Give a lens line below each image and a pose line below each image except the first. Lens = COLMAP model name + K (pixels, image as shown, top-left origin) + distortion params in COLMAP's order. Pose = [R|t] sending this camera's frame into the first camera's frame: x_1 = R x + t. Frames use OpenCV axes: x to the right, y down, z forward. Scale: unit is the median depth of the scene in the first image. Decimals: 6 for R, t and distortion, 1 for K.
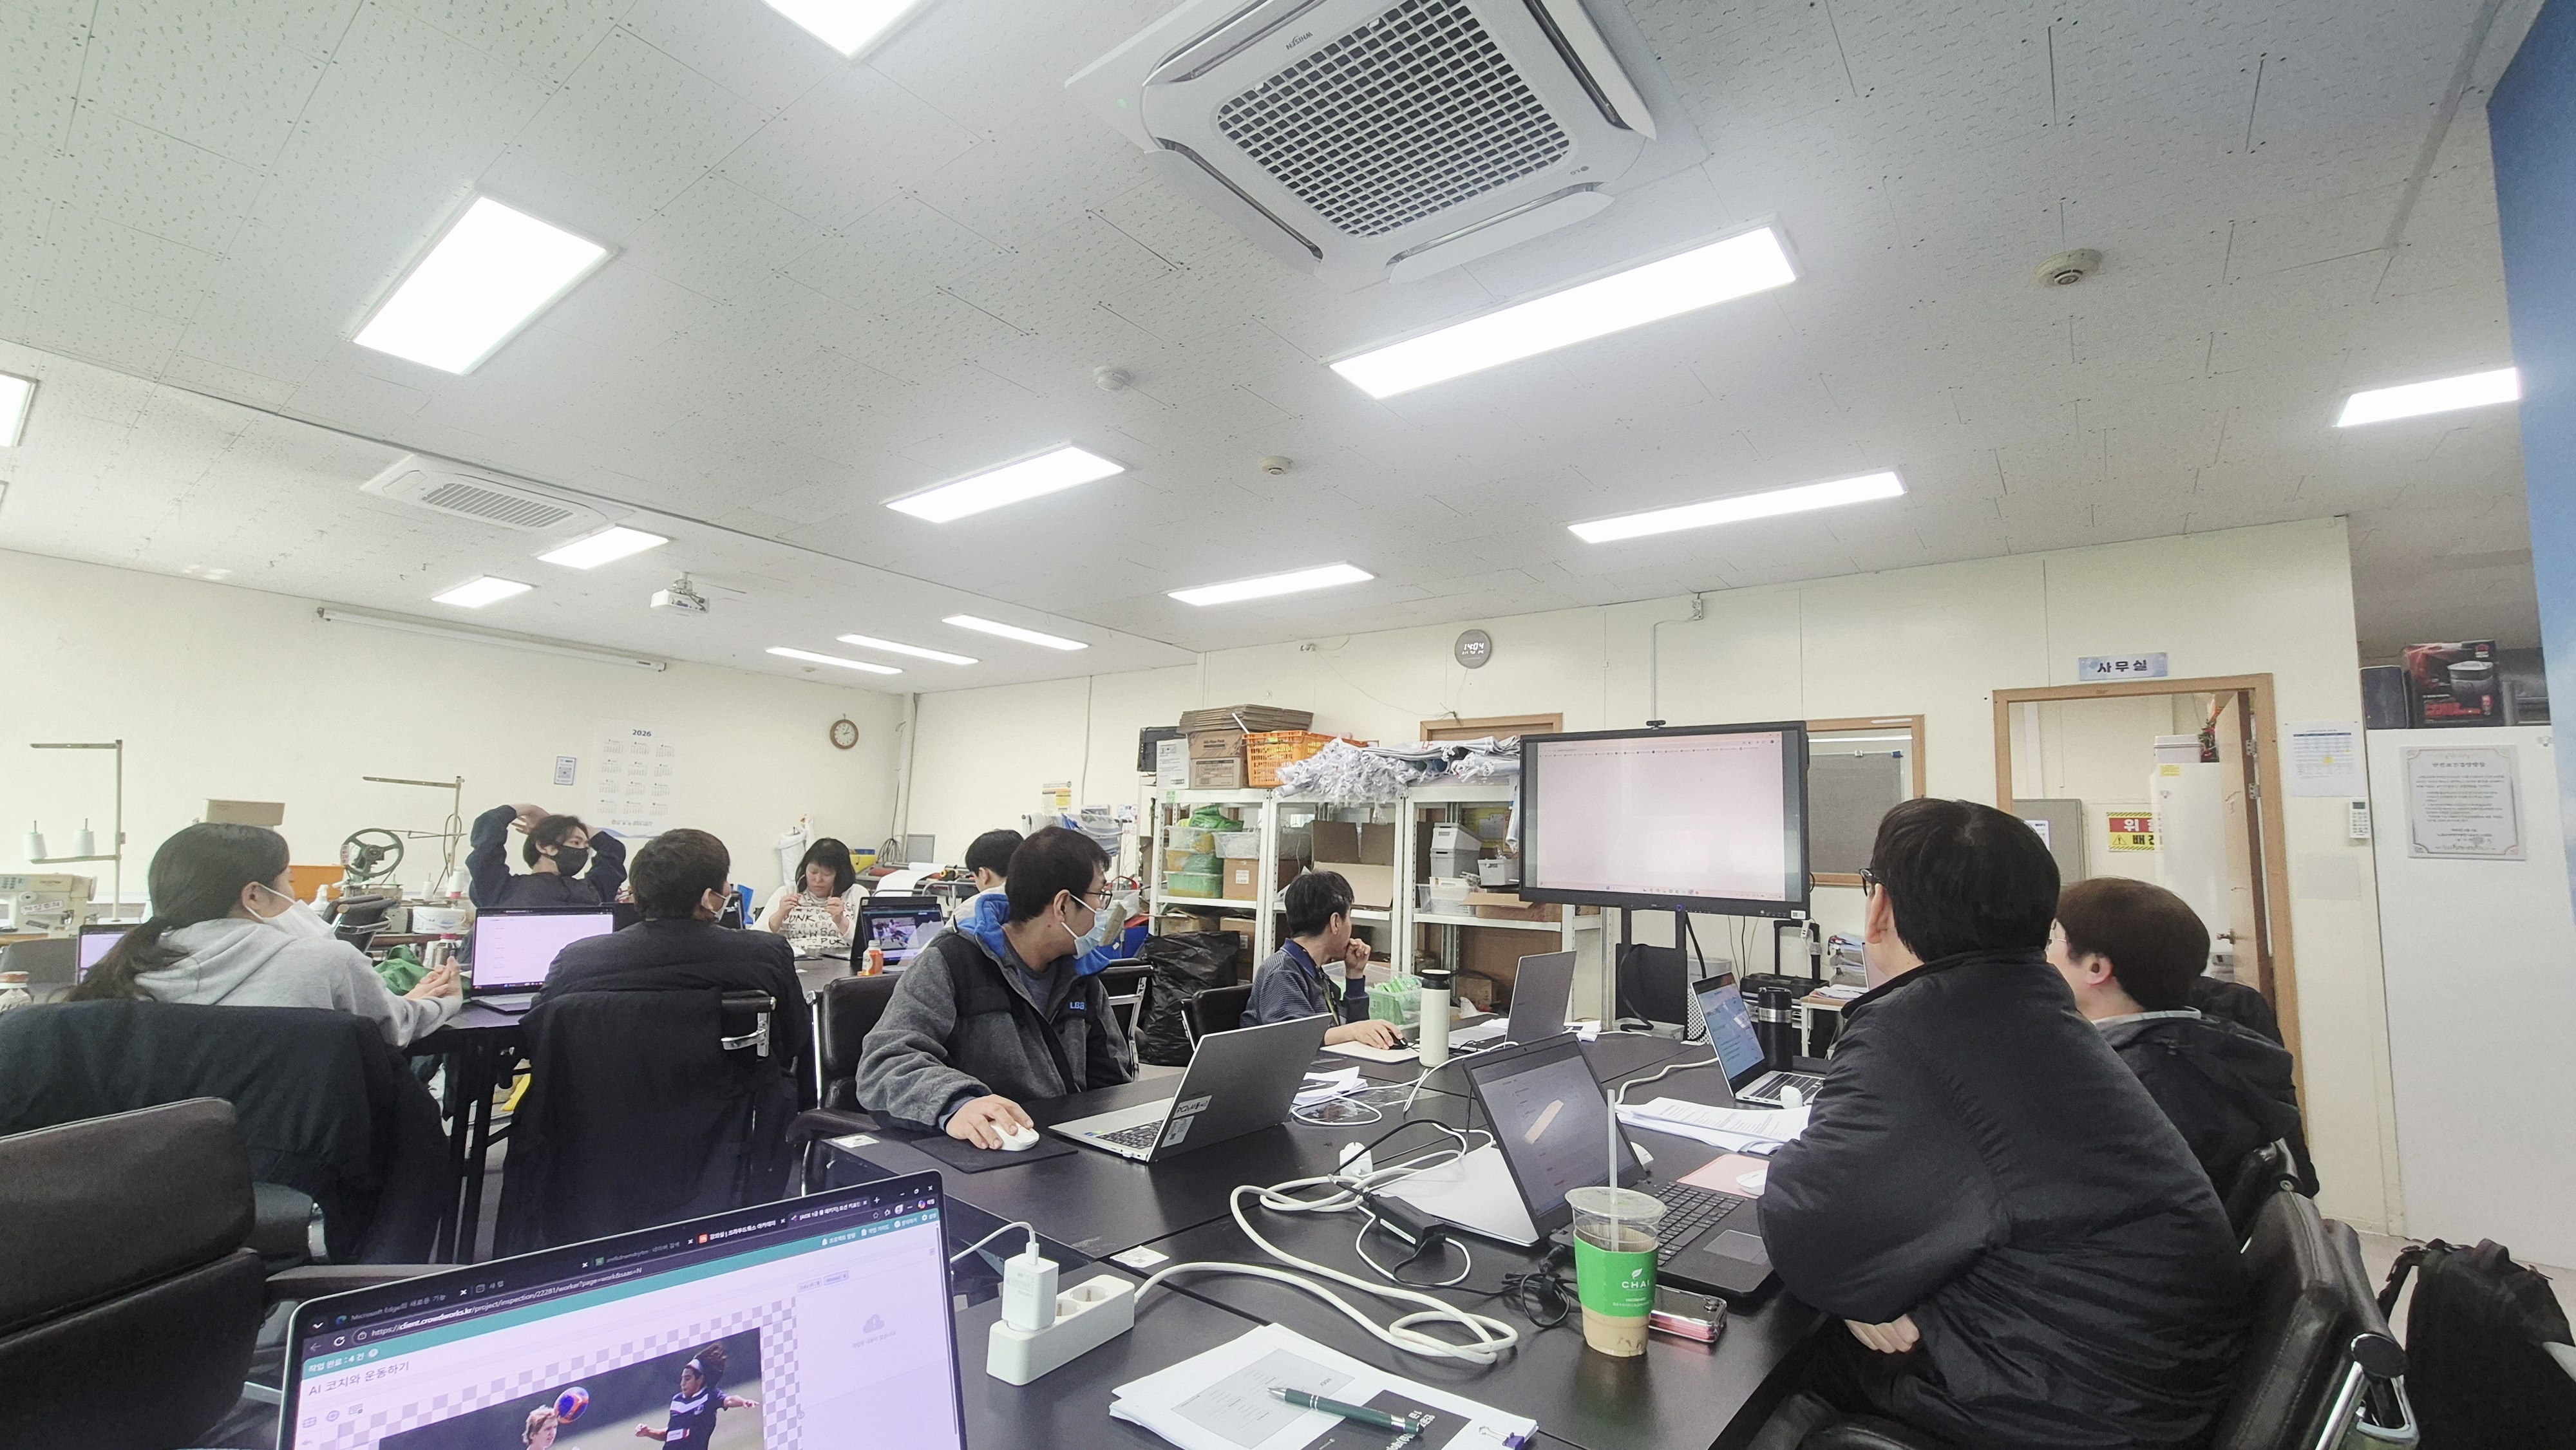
lens RADIAL K [[1039.3, 0, 1304.2], [0, 1039.3, 727.2], [0, 0, 1]] dist [0.010306, 0.000059]
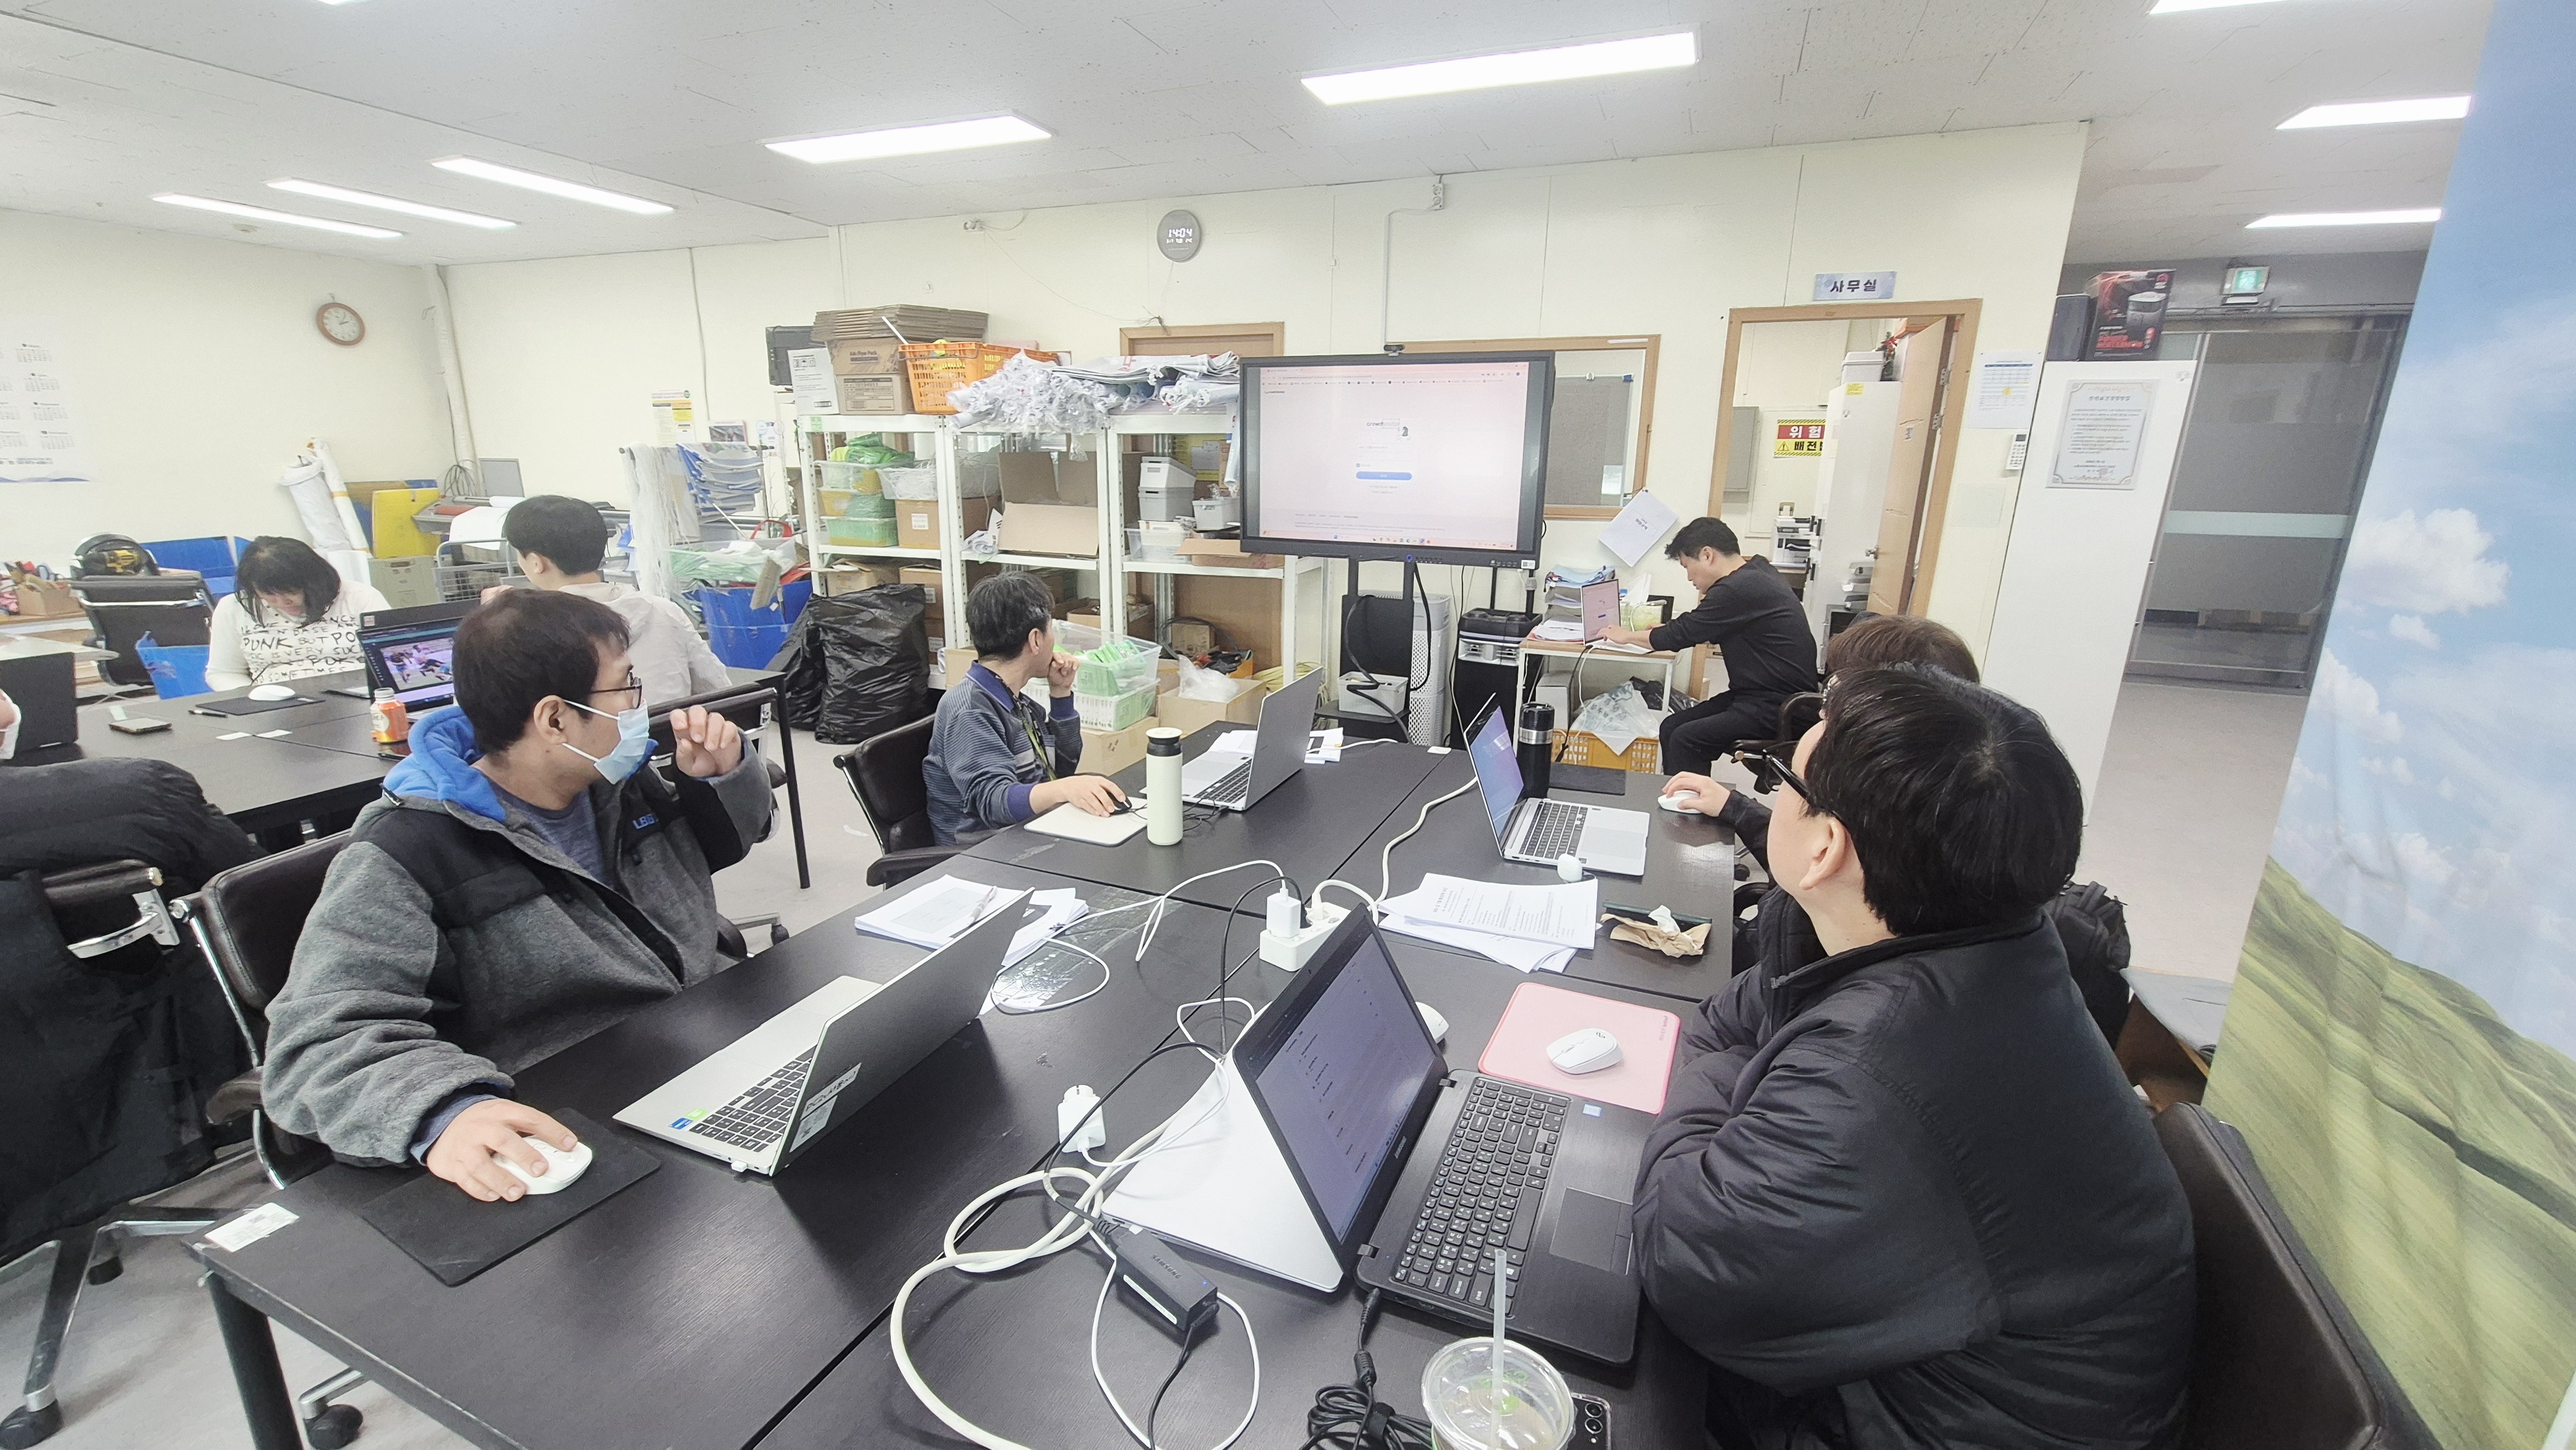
lens RADIAL K [[1049.3, 0, 1288.0], [0, 1049.3, 725.0], [0, 0, 1]] dist [-0.002207, 0.003988]
pose [[0.965684, -0.087264, 0.244623, 0.008535], [-0.010285, 0.928279, 0.371743, -0.029131], [-0.259518, -0.361502, 0.895526, 0.101405]]
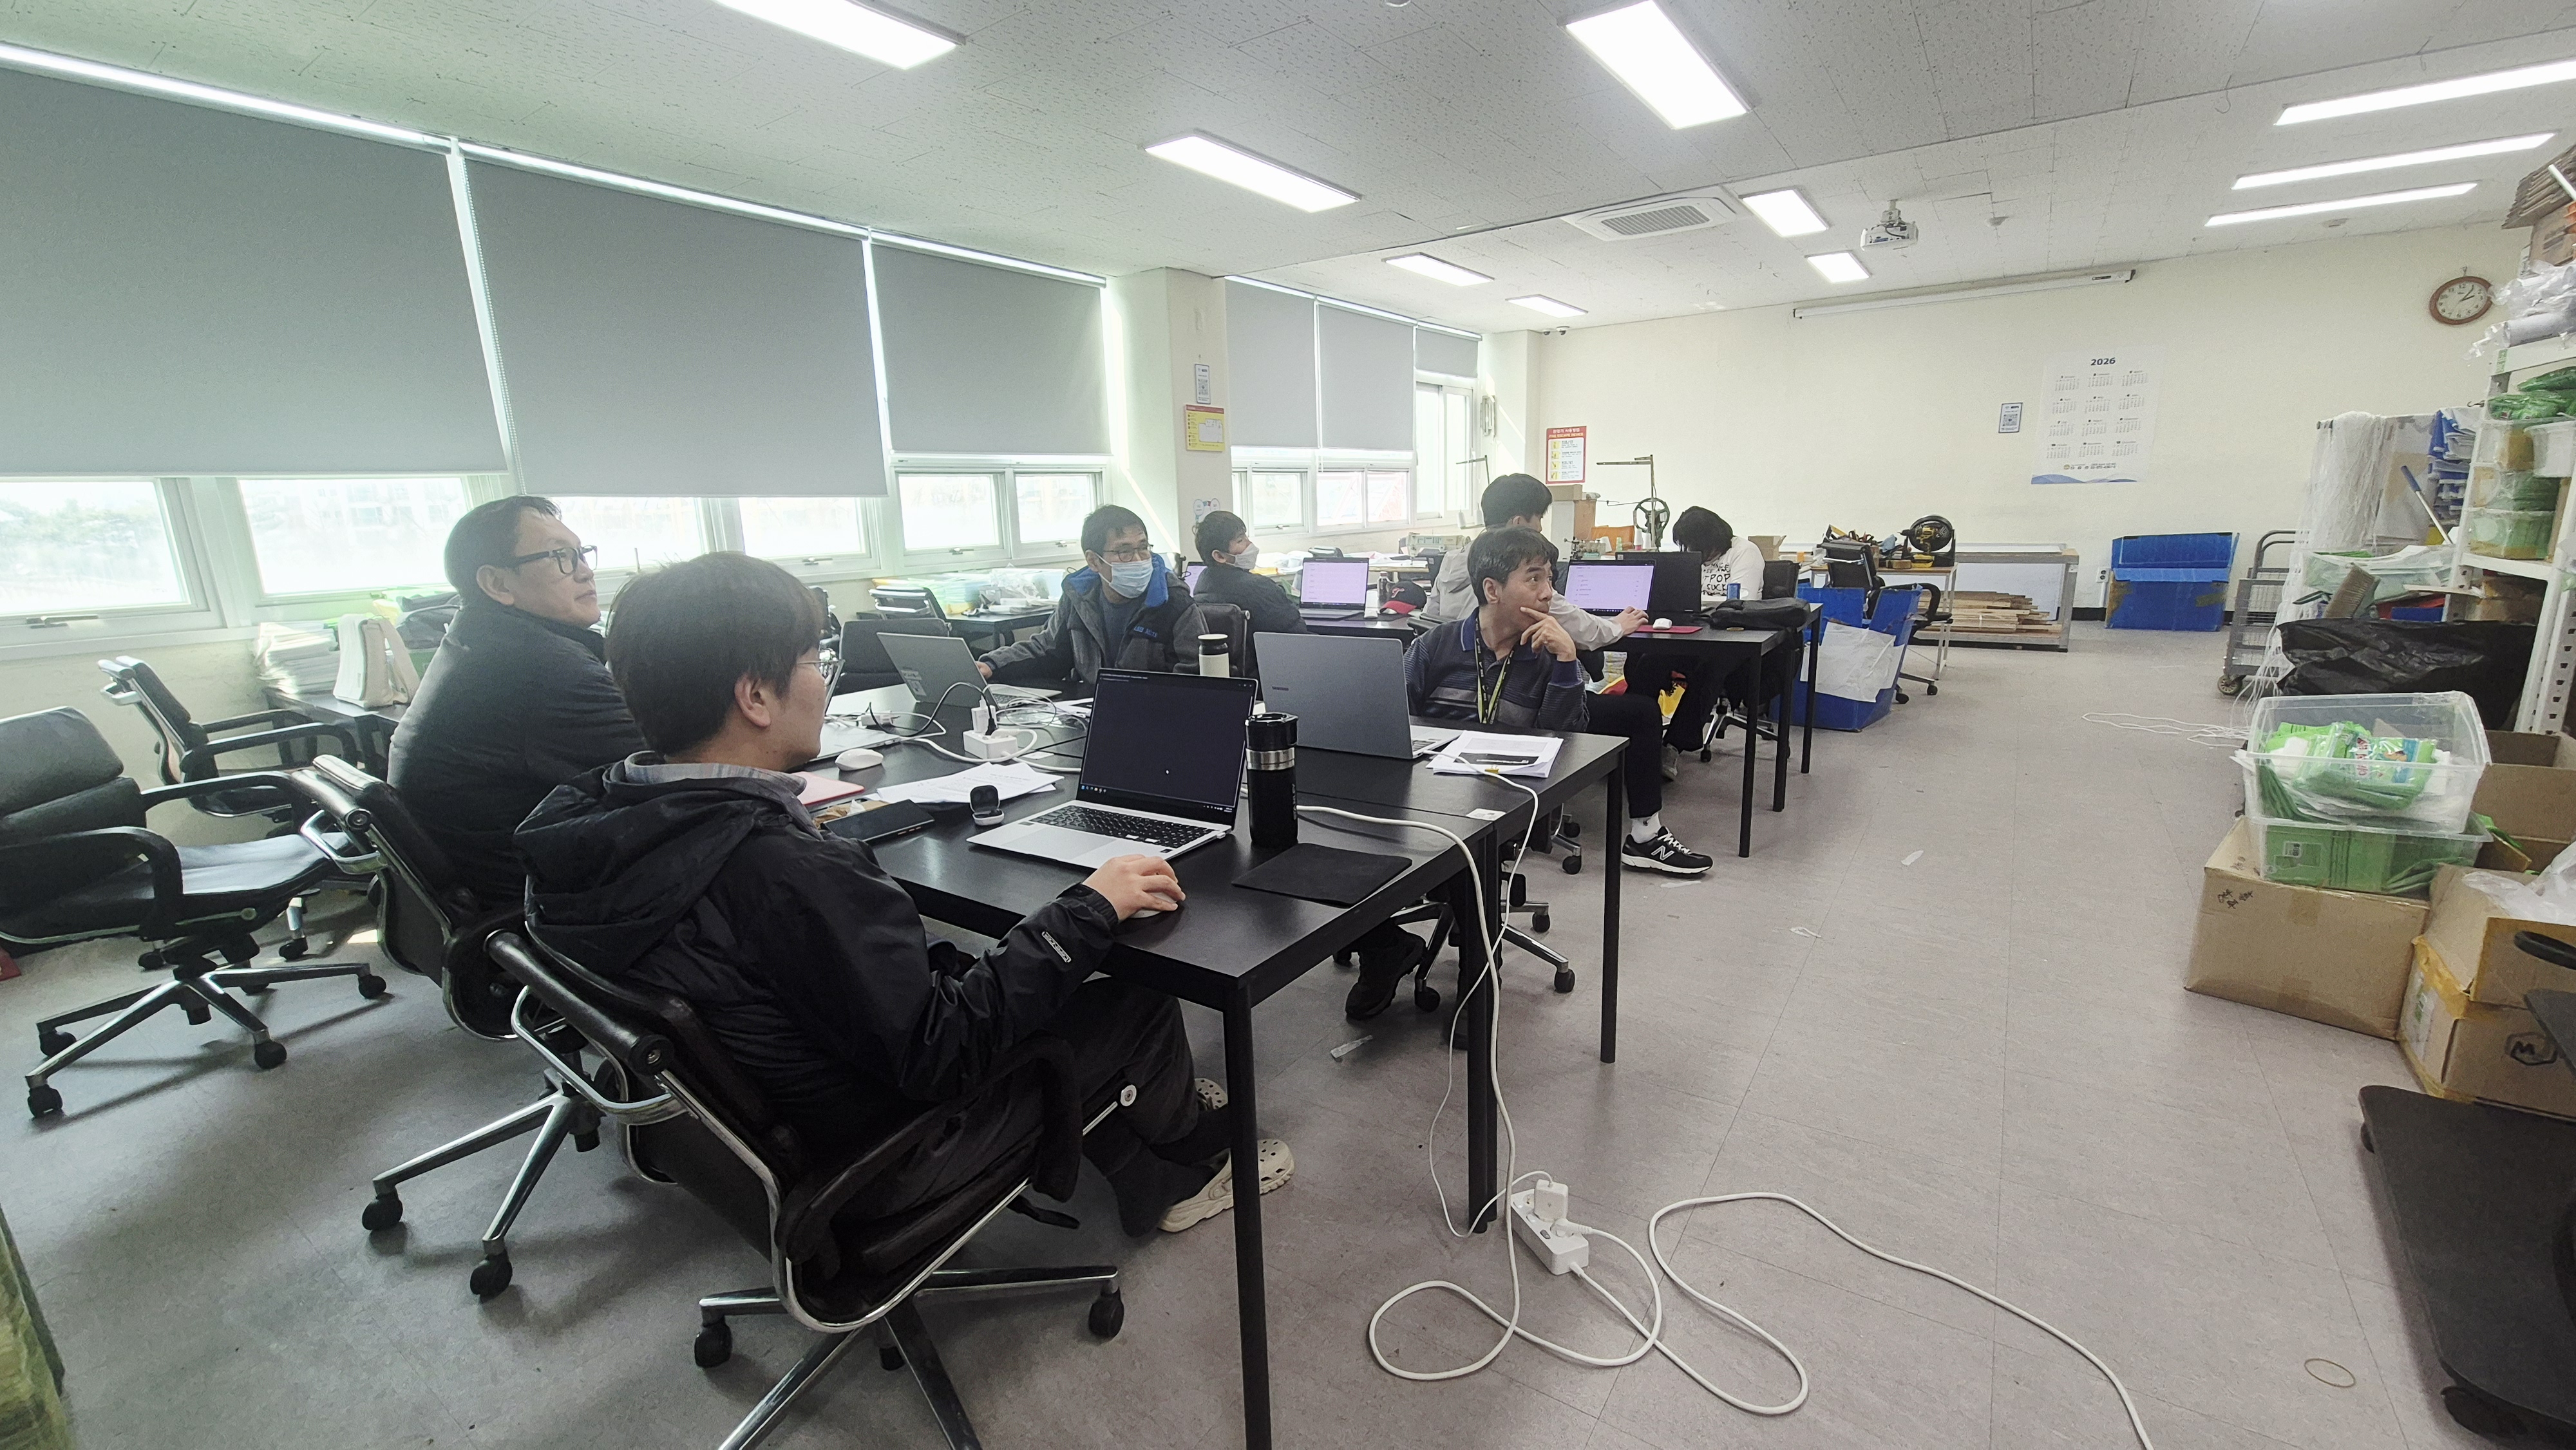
lens RADIAL K [[1046.7, 0, 1288.0], [0, 1046.7, 725.0], [0, 0, 1]] dist [-0.001929, 0.000619]
pose [[0.035431, 0.171438, -0.984558, 0.449970], [0.160556, 0.971402, 0.174926, 0.065713], [0.986391, -0.164275, 0.006893, 0.441596]]
